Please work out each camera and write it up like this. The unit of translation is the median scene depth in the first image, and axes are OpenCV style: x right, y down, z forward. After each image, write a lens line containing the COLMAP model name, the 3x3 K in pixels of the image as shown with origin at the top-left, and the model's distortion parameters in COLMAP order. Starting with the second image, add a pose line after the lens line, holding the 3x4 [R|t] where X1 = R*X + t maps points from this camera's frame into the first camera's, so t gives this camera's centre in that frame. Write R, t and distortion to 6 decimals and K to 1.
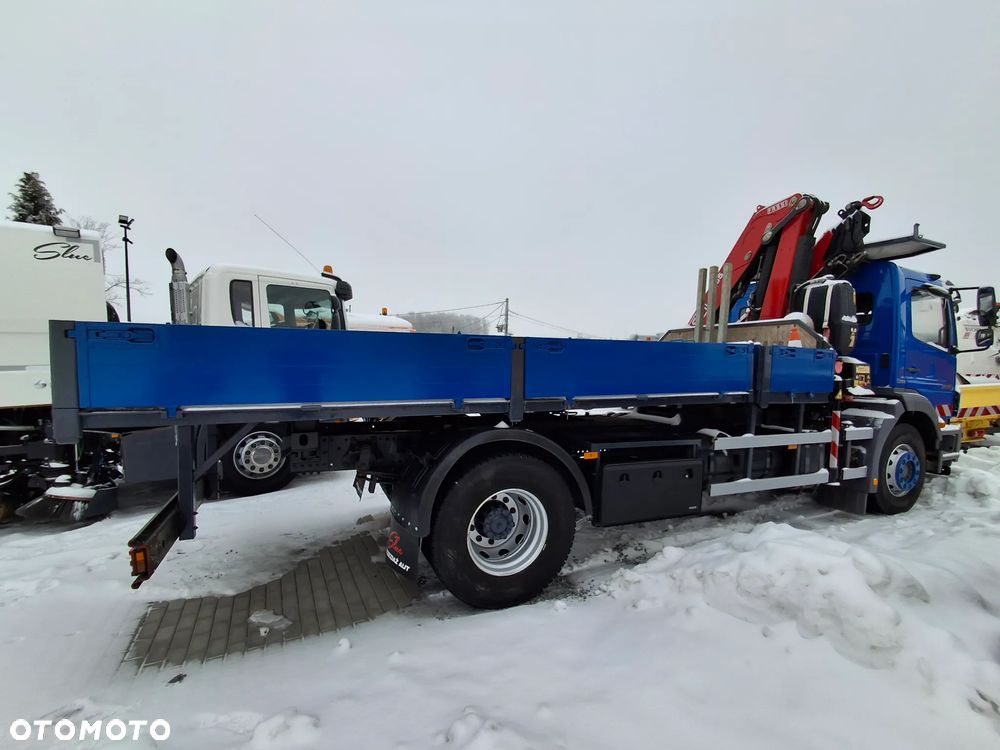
lens RADIAL K [[457.2, 0, 505.2], [0, 457.2, 395.9], [0, 0, 1]] dist [-0.000751, 0.000490]
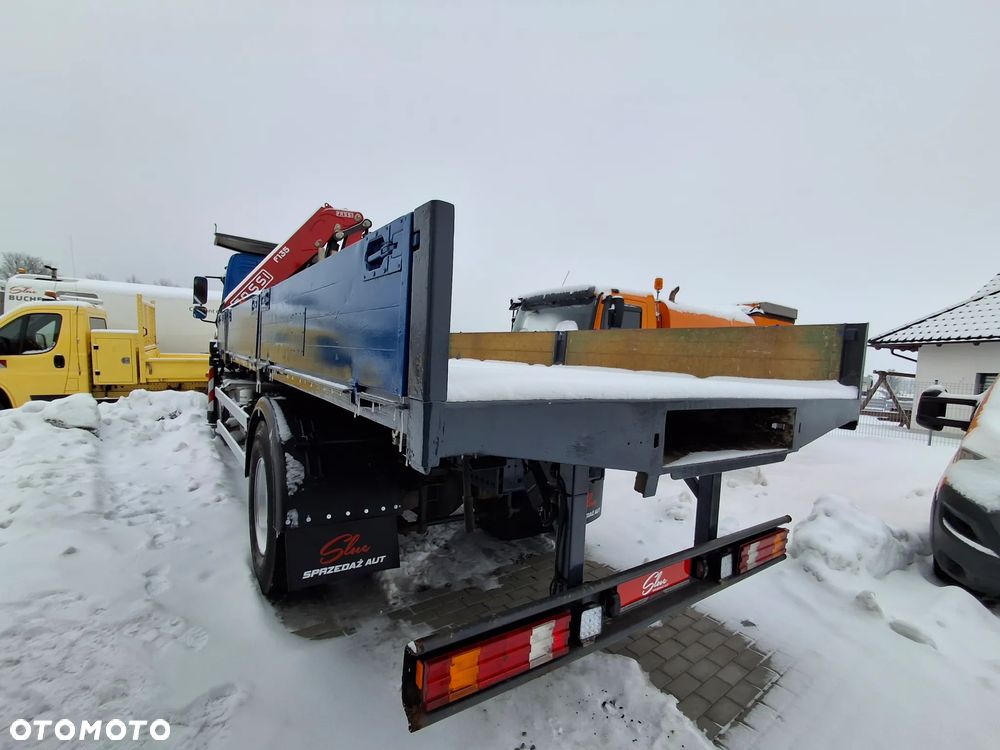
lens RADIAL K [[457.2, 0, 505.2], [0, 457.2, 395.9], [0, 0, 1]] dist [-0.000751, 0.000490]
pose [[-0.211873, -0.092435, 0.972916, -0.839132], [0.000895, 0.995498, 0.094775, -0.038718], [-0.977297, 0.020951, -0.210836, 0.925776]]
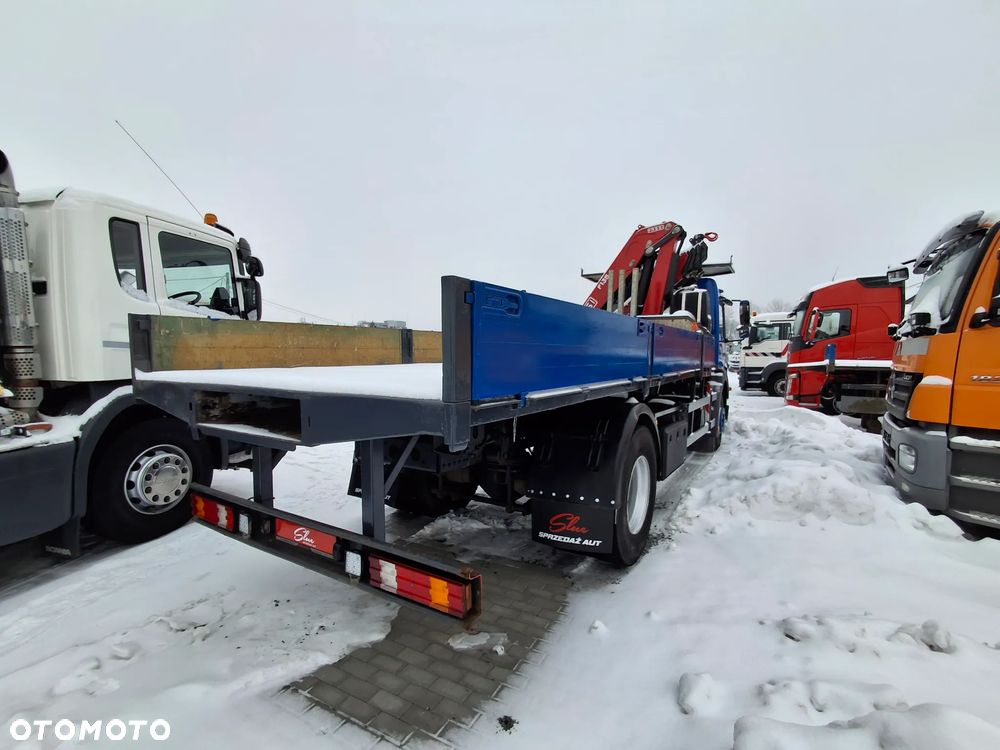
lens RADIAL K [[457.2, 0, 505.2], [0, 457.2, 395.9], [0, 0, 1]] dist [-0.000751, 0.000490]
pose [[0.827739, -0.055370, 0.558375, -0.576189], [0.039780, 0.998406, 0.040035, -0.003455], [-0.559702, -0.010927, 0.828622, 0.160791]]
